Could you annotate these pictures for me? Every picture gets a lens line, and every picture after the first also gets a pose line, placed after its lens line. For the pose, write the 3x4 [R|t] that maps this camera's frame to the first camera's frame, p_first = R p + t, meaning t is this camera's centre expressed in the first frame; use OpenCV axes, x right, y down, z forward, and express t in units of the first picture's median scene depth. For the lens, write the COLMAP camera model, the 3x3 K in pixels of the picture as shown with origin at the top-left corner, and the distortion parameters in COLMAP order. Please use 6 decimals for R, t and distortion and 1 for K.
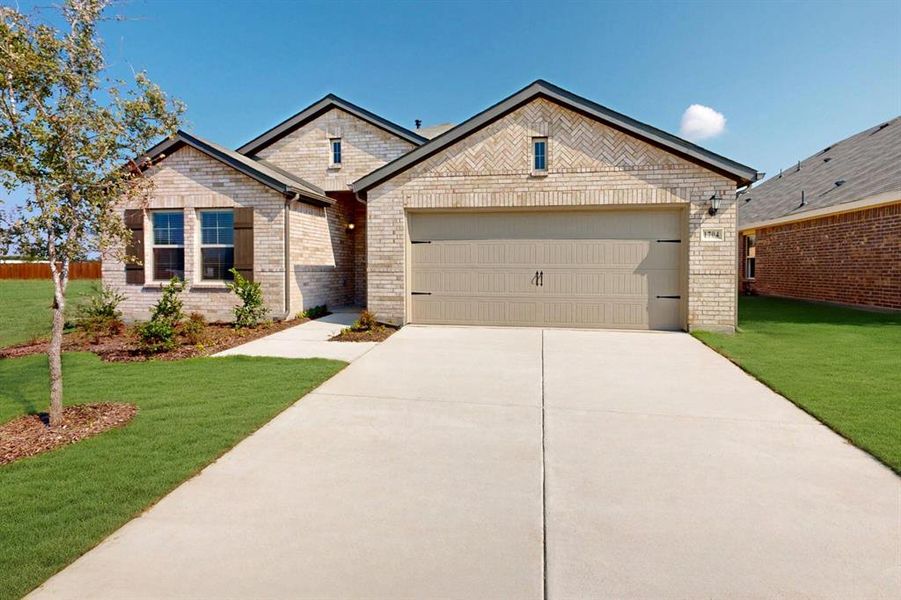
lens RADIAL K [[401.7, 0, 451.3], [0, 401.7, 266.7], [0, 0, 1]] dist [-0.002022, -0.000148]
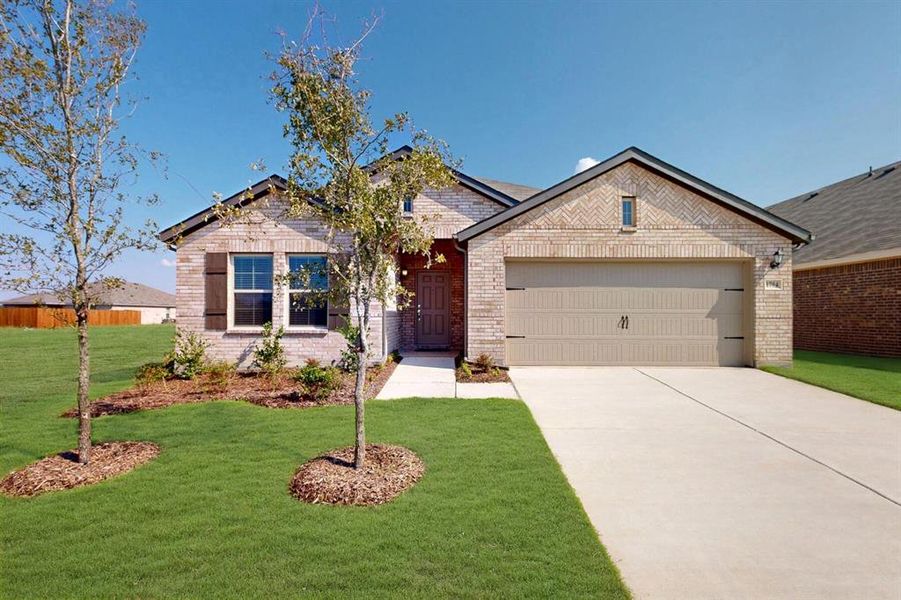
lens RADIAL K [[390.9, 0, 454.0], [0, 390.9, 301.7], [0, 0, 1]] dist [-0.002878, 0.000003]
pose [[0.990546, 0.002946, 0.137148, -0.409027], [0.000772, 0.999634, -0.027048, 0.001288], [-0.137177, 0.026898, 0.990181, -0.011006]]
